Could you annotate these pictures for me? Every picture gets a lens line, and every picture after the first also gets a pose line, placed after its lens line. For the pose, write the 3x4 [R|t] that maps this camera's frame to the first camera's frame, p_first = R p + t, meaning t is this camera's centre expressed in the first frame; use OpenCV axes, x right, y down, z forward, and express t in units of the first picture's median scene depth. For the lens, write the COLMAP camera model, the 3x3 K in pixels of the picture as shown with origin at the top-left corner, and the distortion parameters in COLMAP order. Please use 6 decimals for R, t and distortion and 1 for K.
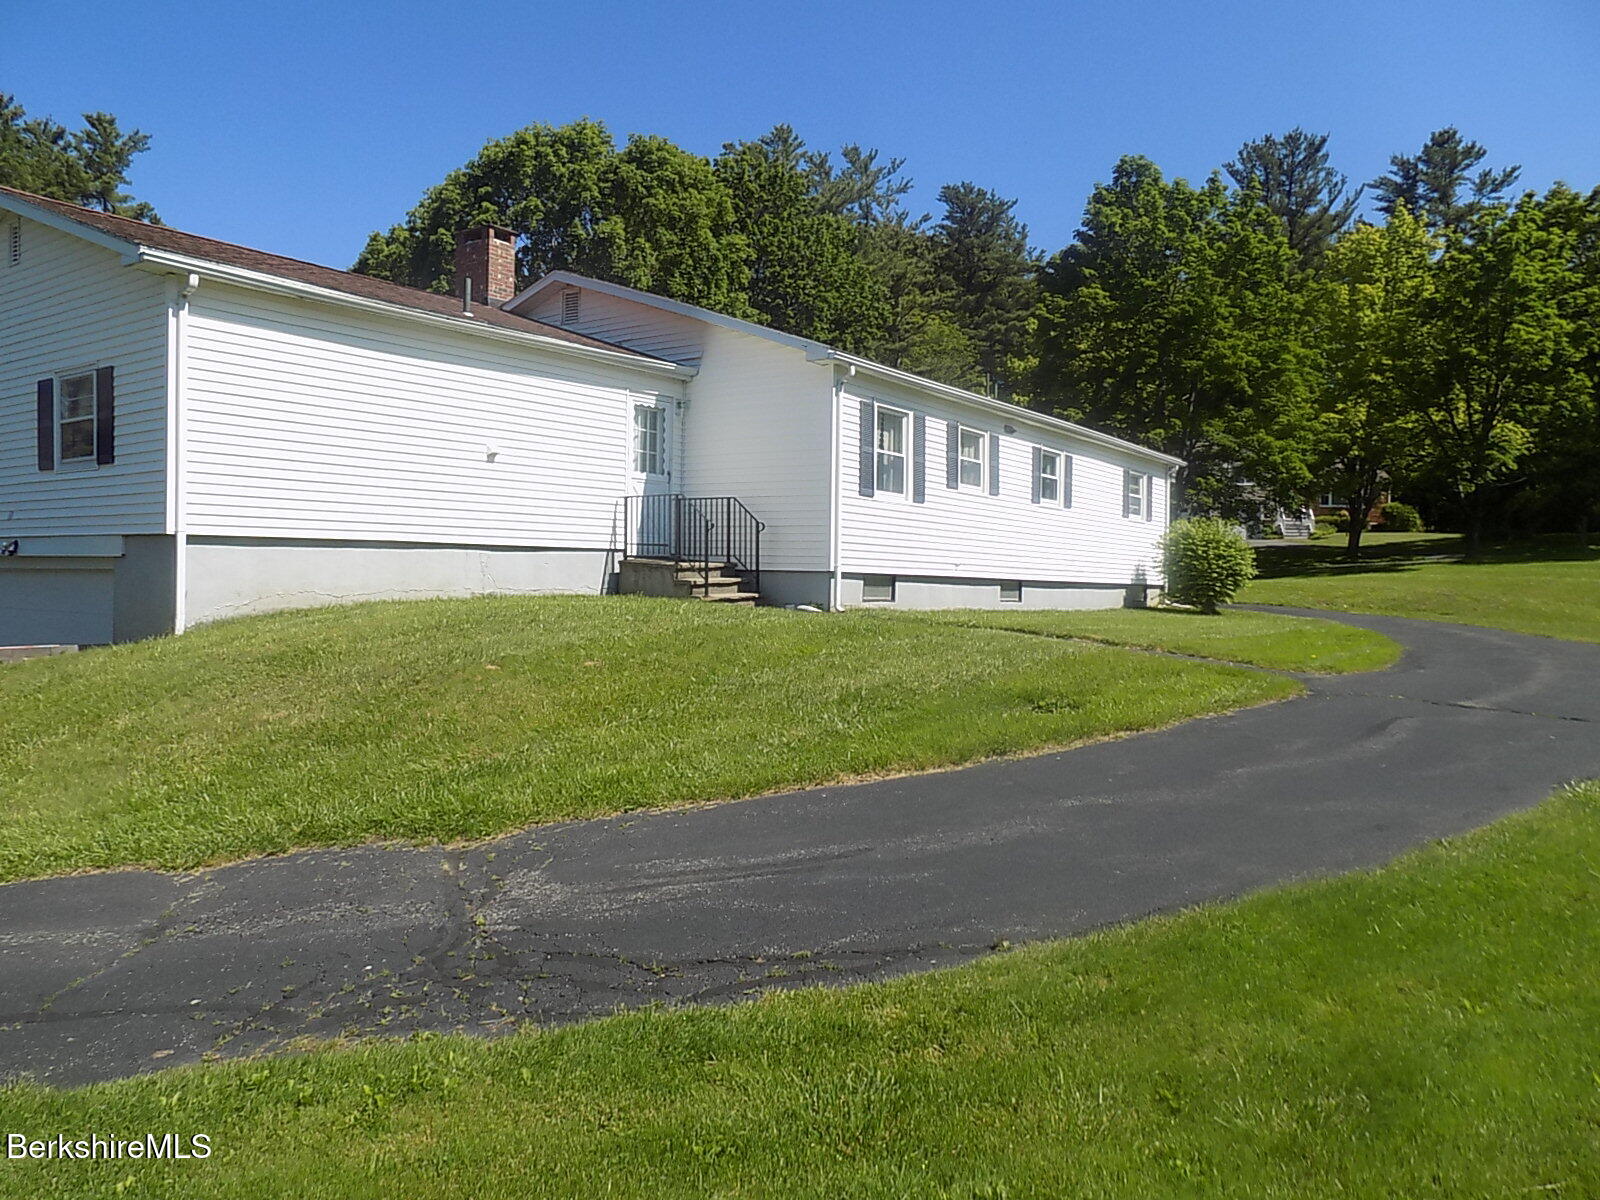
lens RADIAL K [[1132.7, 0, 799.7], [0, 1132.7, 604.8], [0, 0, 1]] dist [-0.009688, -0.000838]
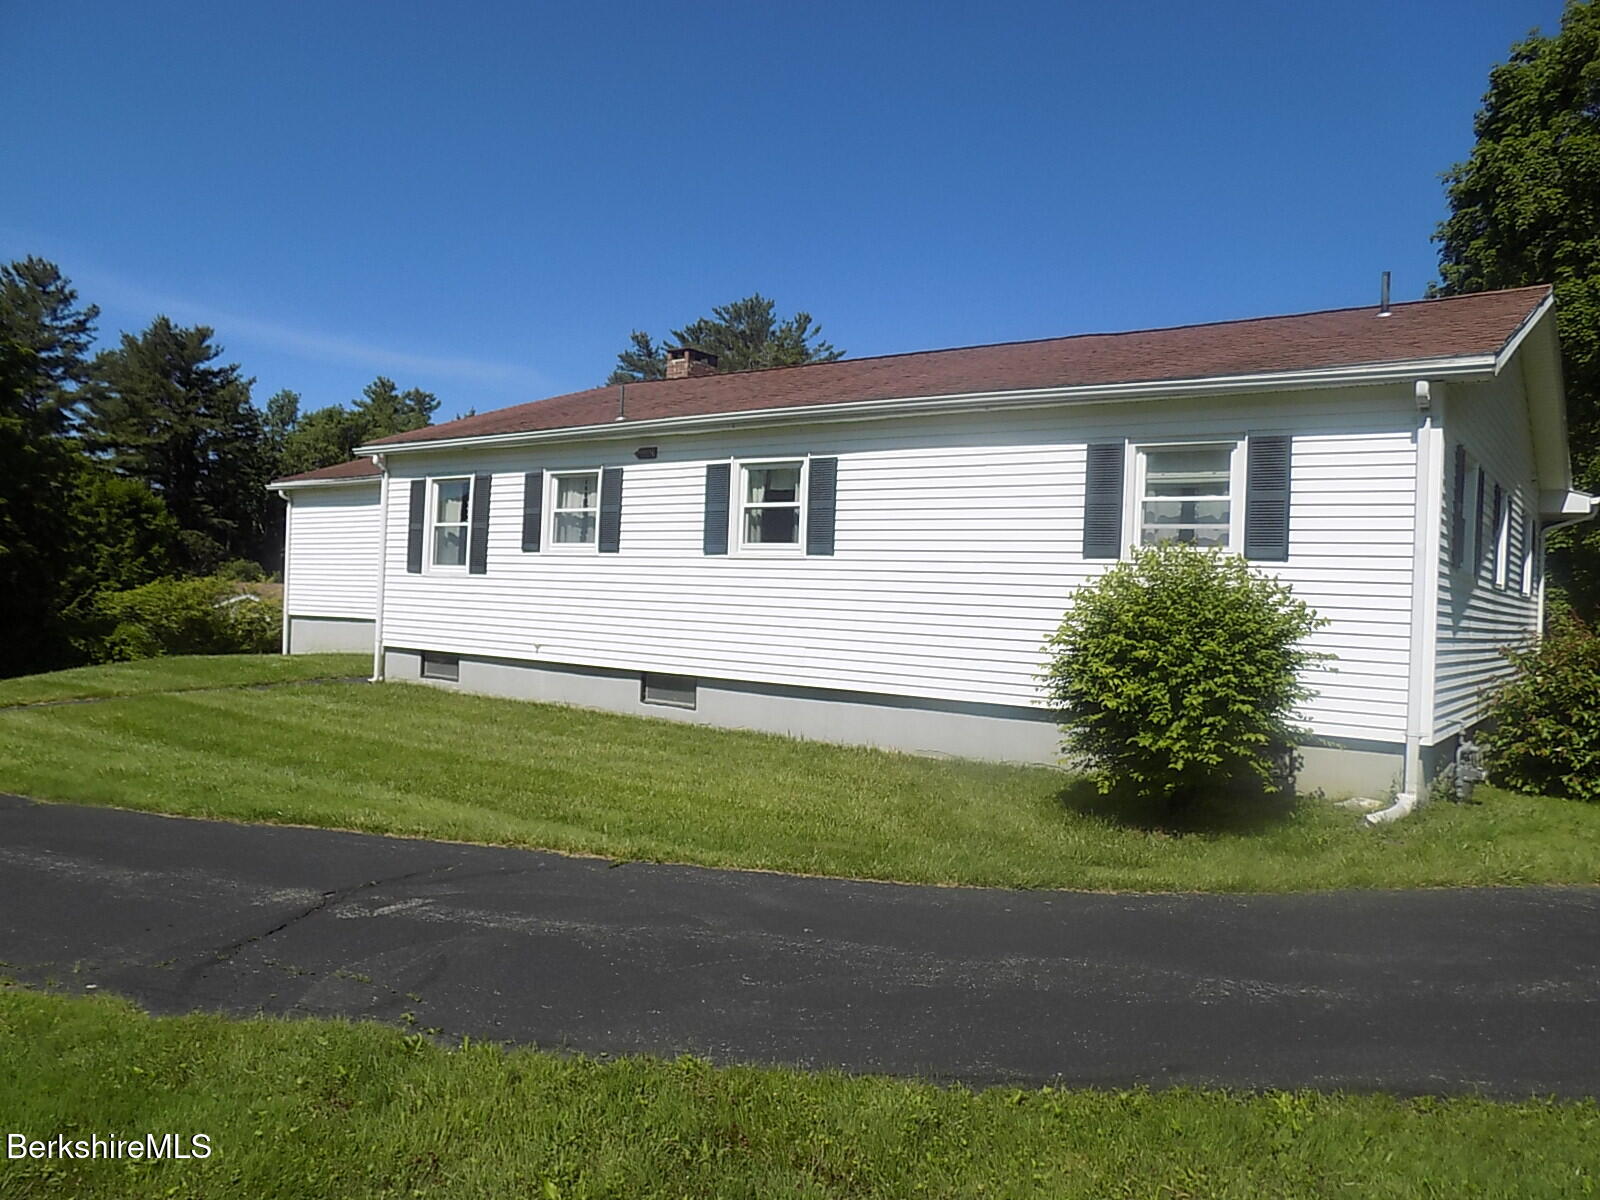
lens RADIAL K [[1132.7, 0, 799.7], [0, 1132.7, 594.9], [0, 0, 1]] dist [-0.009688, -0.000838]
pose [[-0.010404, -0.003575, -0.999939, 0.981060], [-0.041014, 0.999154, -0.003145, -0.080285], [0.999104, 0.040979, -0.010541, 1.248051]]
